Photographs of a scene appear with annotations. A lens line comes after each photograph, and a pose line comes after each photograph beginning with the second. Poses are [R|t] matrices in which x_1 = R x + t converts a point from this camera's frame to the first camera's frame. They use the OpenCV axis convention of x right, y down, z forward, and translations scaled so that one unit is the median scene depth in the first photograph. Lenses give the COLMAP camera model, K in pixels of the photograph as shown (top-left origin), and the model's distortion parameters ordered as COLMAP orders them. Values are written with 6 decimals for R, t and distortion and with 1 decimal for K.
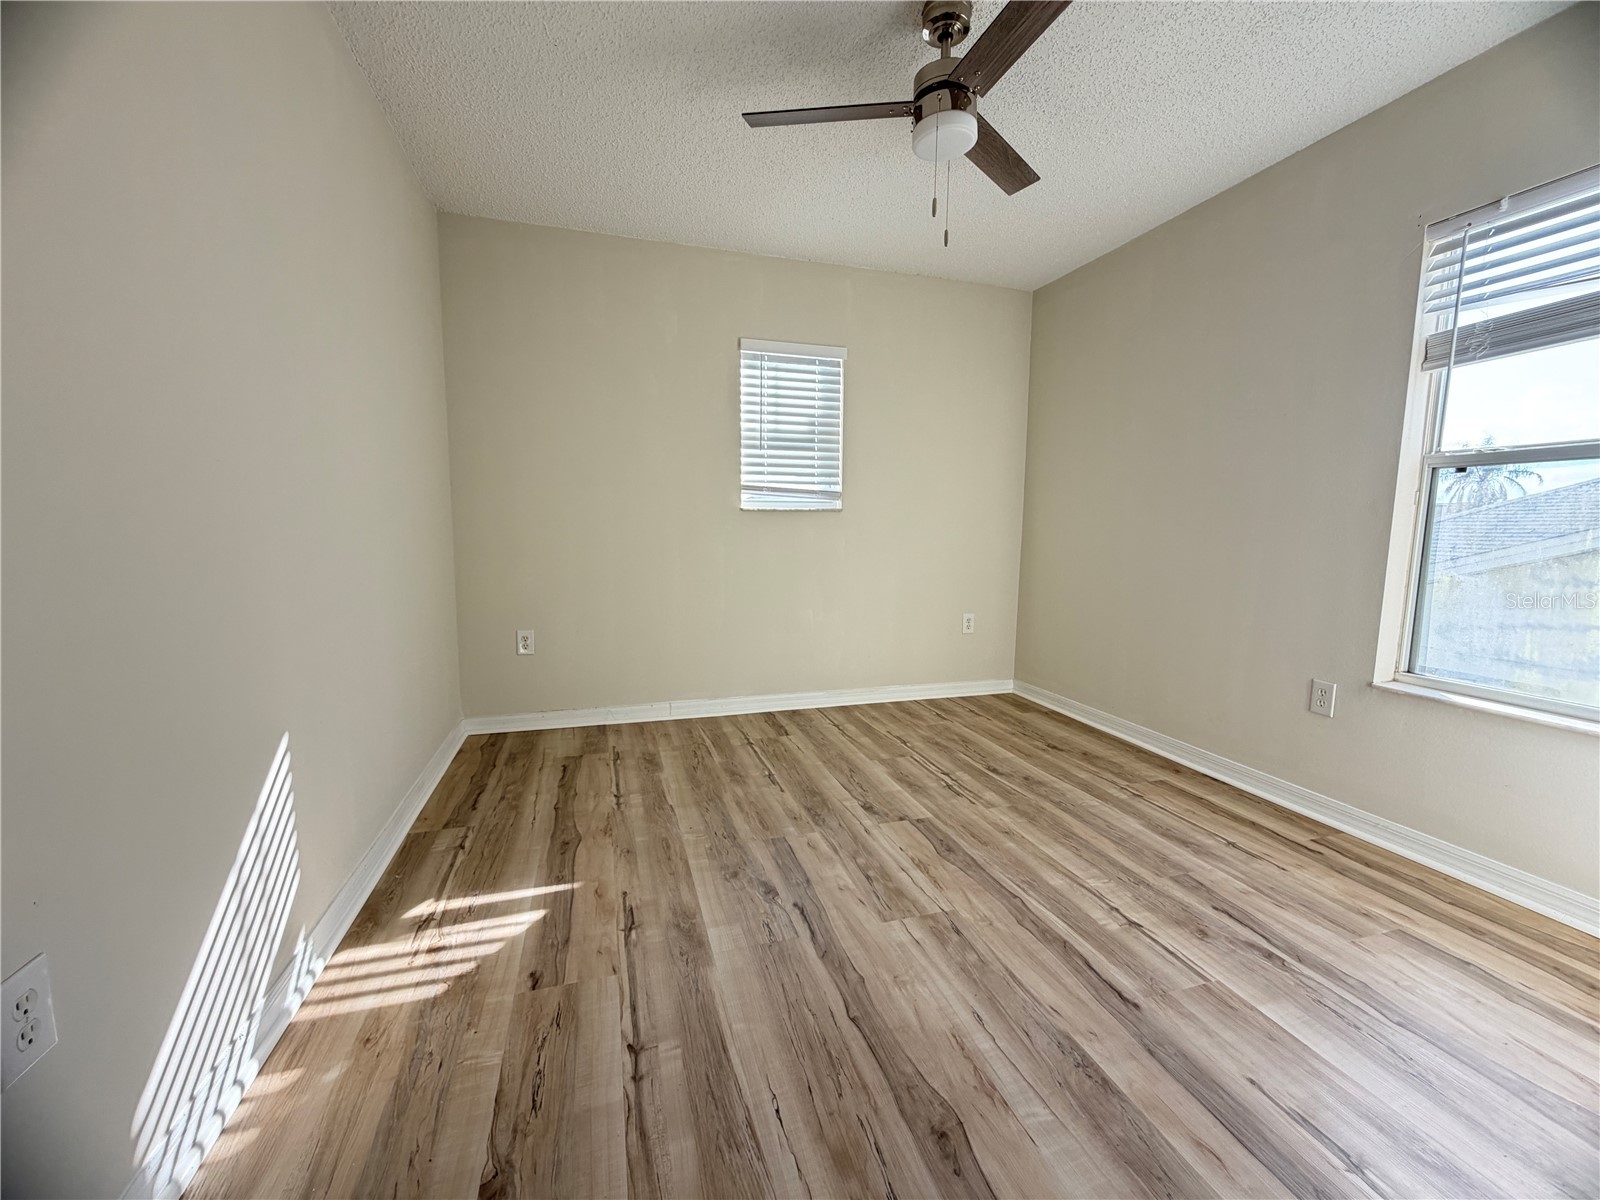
lens RADIAL K [[639.9, 0, 797.1], [0, 639.9, 597.5], [0, 0, 1]] dist [-0.000024, -0.000189]
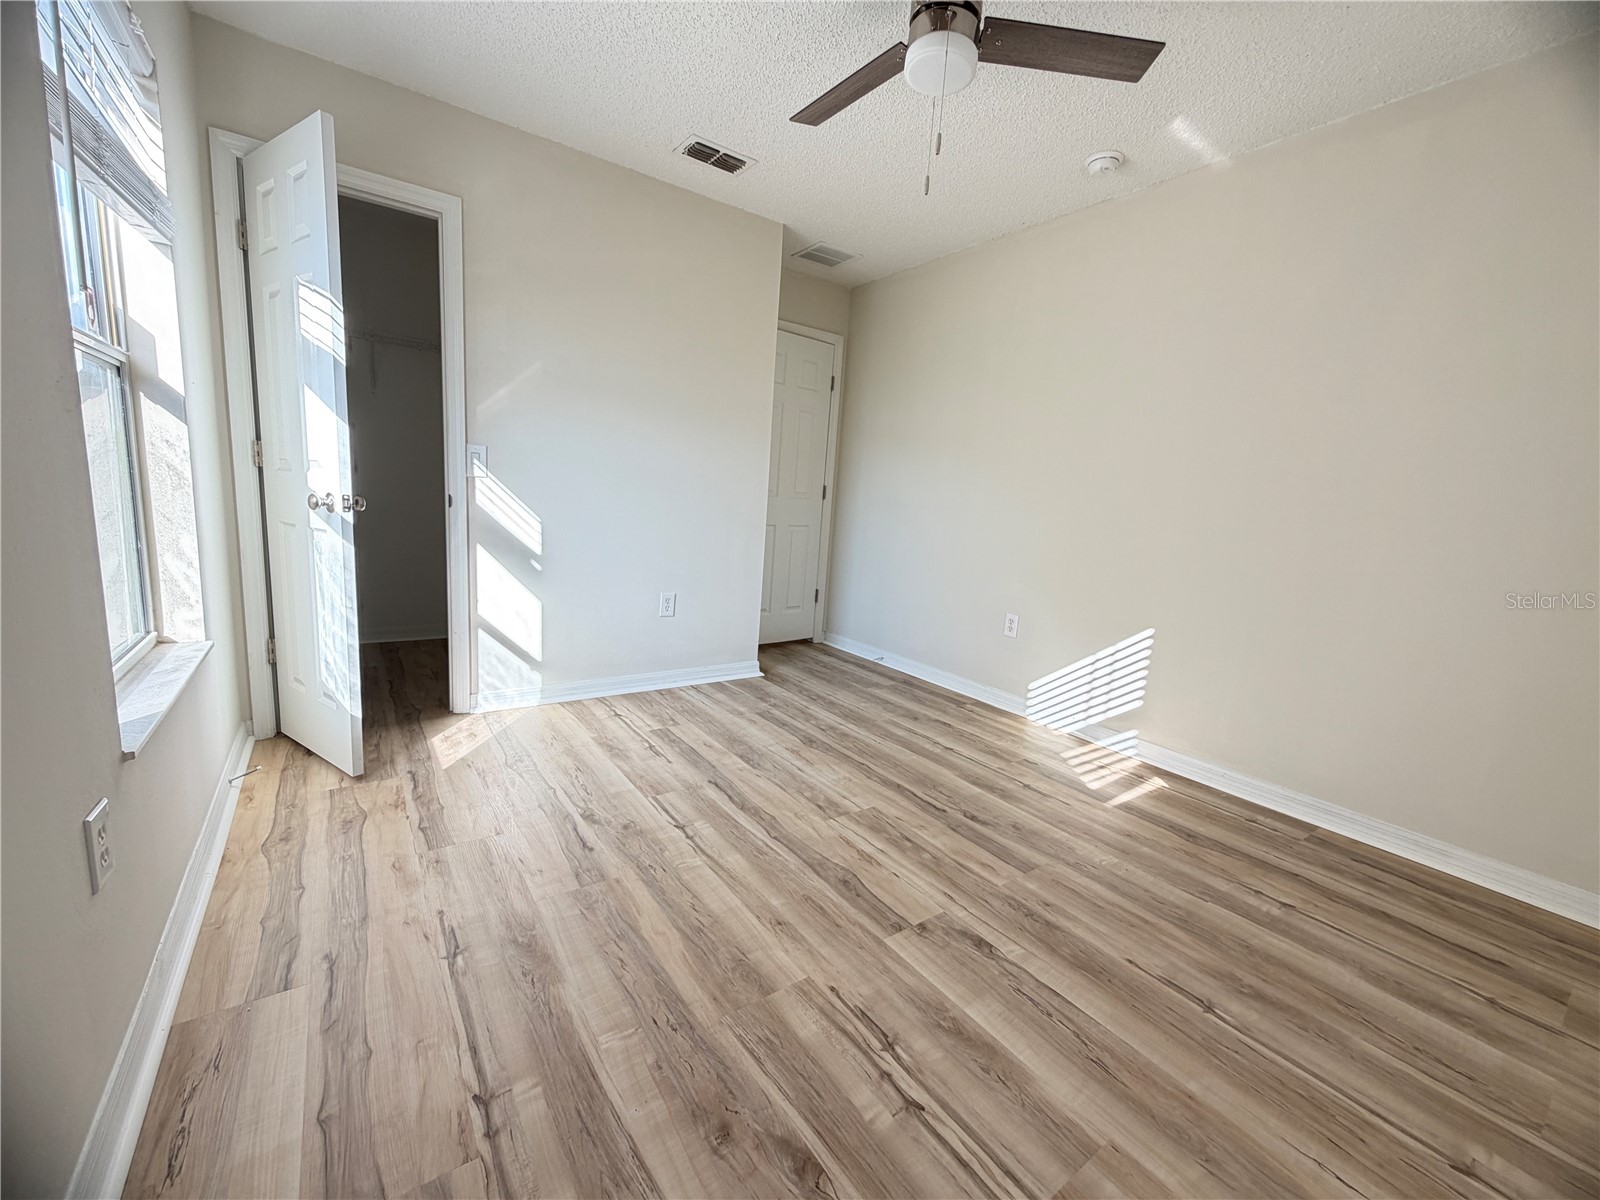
lens RADIAL K [[639.9, 0, 797.1], [0, 639.9, 597.5], [0, 0, 1]] dist [-0.000024, -0.000189]
pose [[-0.947678, -0.021898, -0.318475, 0.606571], [-0.109430, 0.959481, 0.259657, -0.191704], [0.299884, 0.280922, -0.911676, 1.731499]]
